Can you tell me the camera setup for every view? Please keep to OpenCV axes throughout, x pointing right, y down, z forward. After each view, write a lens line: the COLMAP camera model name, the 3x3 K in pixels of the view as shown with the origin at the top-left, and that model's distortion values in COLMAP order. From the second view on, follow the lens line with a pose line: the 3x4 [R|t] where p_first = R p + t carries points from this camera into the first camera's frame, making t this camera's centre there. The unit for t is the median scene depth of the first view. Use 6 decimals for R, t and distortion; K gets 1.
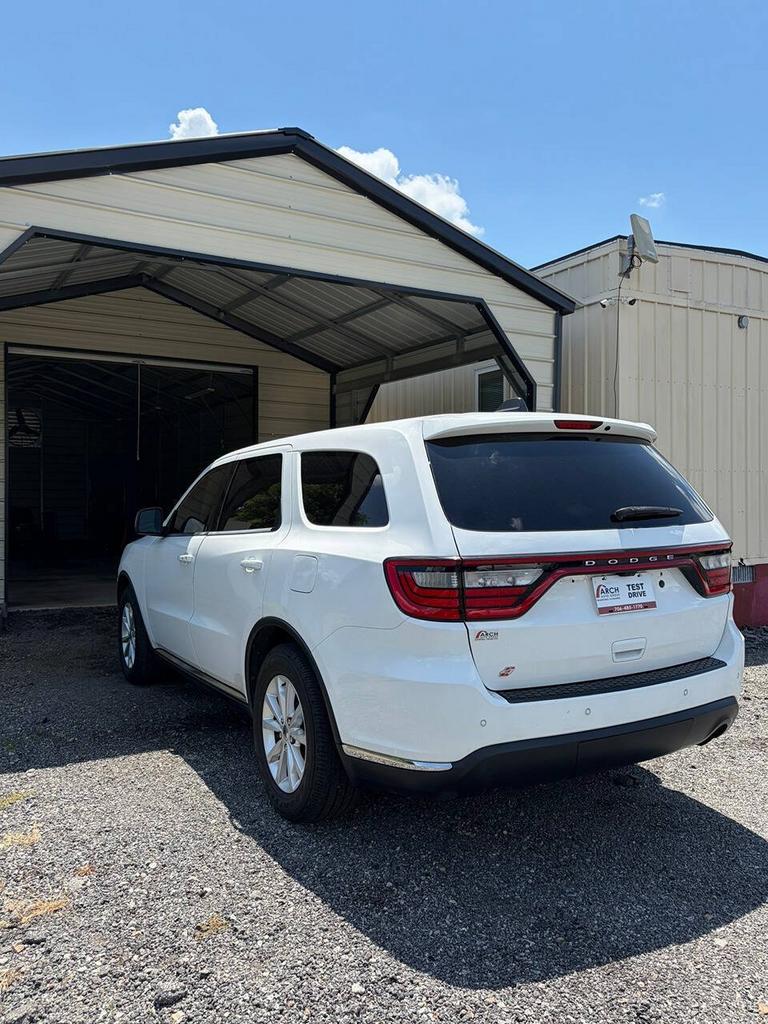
lens RADIAL K [[792.7, 0, 384.0], [0, 792.7, 512.0], [0, 0, 1]] dist [0.044063, -0.000660]
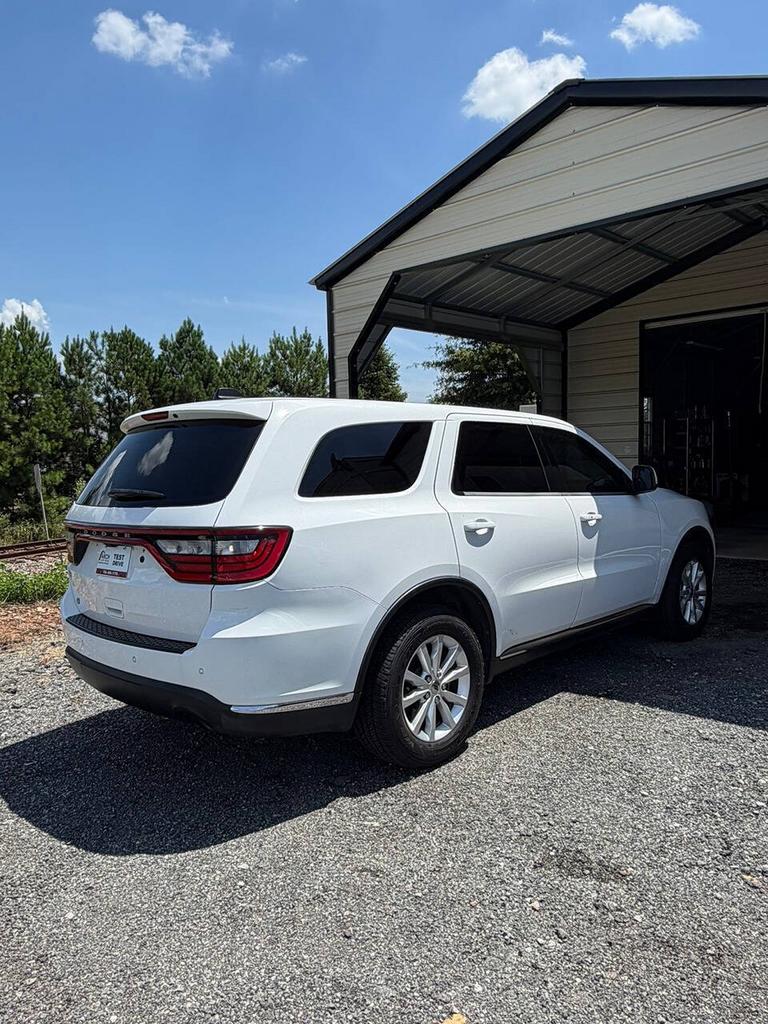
lens RADIAL K [[719.6, 0, 385.8], [0, 719.6, 513.4], [0, 0, 1]] dist [0.011143, -0.008072]
pose [[0.301201, 0.074425, -0.950652, 0.805709], [0.003684, 0.996851, 0.079209, -0.029600], [0.953554, -0.027360, 0.299978, 0.592941]]
